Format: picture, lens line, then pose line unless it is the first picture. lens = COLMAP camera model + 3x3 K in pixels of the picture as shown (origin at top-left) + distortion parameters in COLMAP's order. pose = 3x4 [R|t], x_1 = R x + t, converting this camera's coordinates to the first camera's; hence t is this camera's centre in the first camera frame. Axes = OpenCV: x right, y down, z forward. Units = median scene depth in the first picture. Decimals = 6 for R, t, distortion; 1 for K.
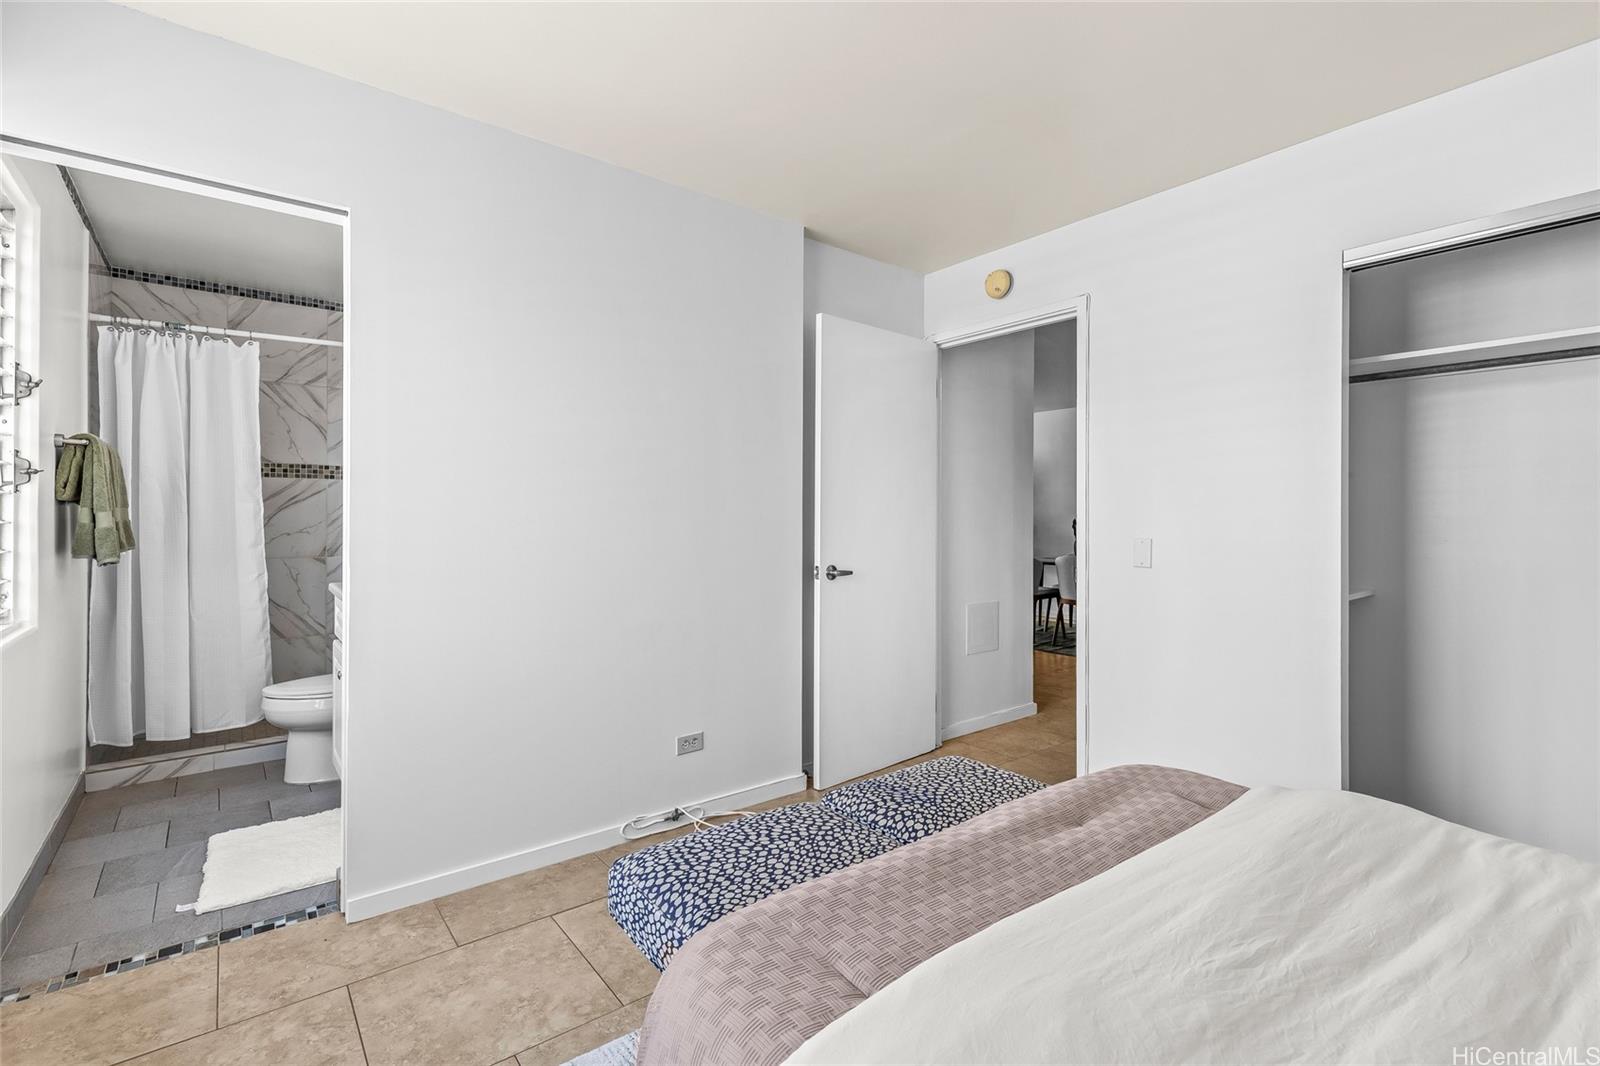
lens RADIAL K [[721.1, 0, 798.7], [0, 721.1, 521.3], [0, 0, 1]] dist [0.005892, -0.000905]
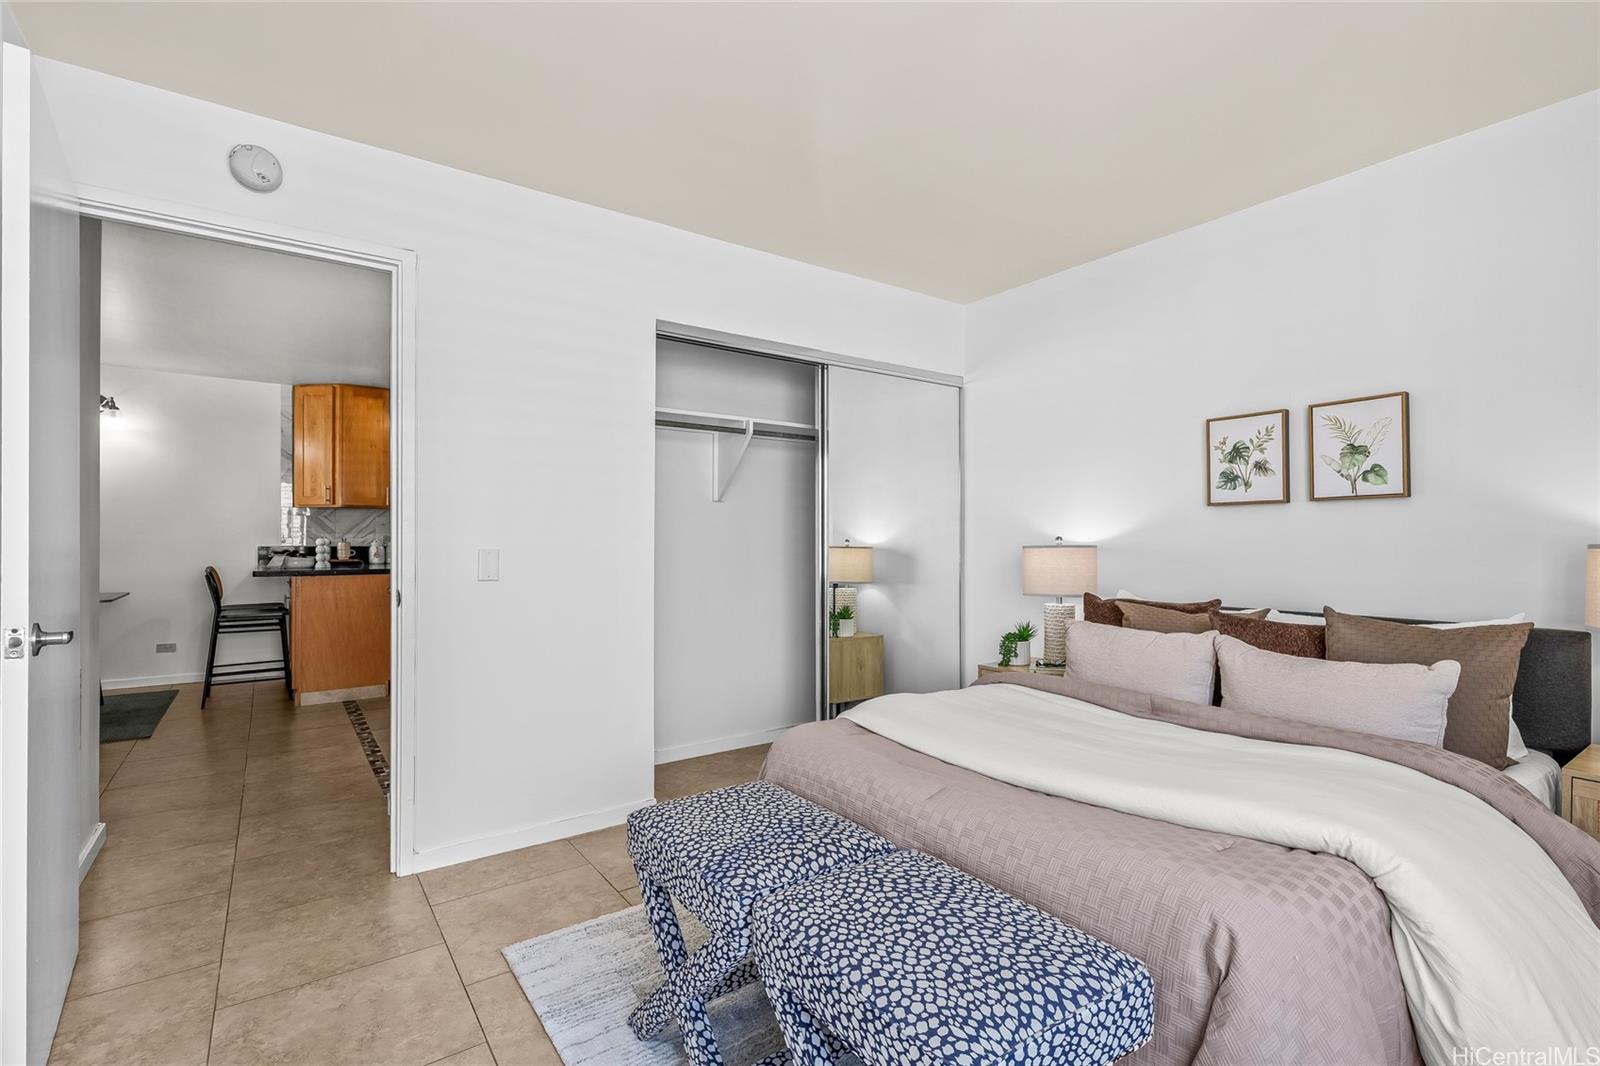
lens RADIAL K [[721.1, 0, 800.1], [0, 721.1, 536.4], [0, 0, 1]] dist [0.005892, -0.000905]
pose [[0.059961, 0.002221, 0.998198, -0.910371], [0.008743, 0.999958, -0.002750, 0.017789], [-0.998162, 0.008892, 0.059939, 1.139852]]
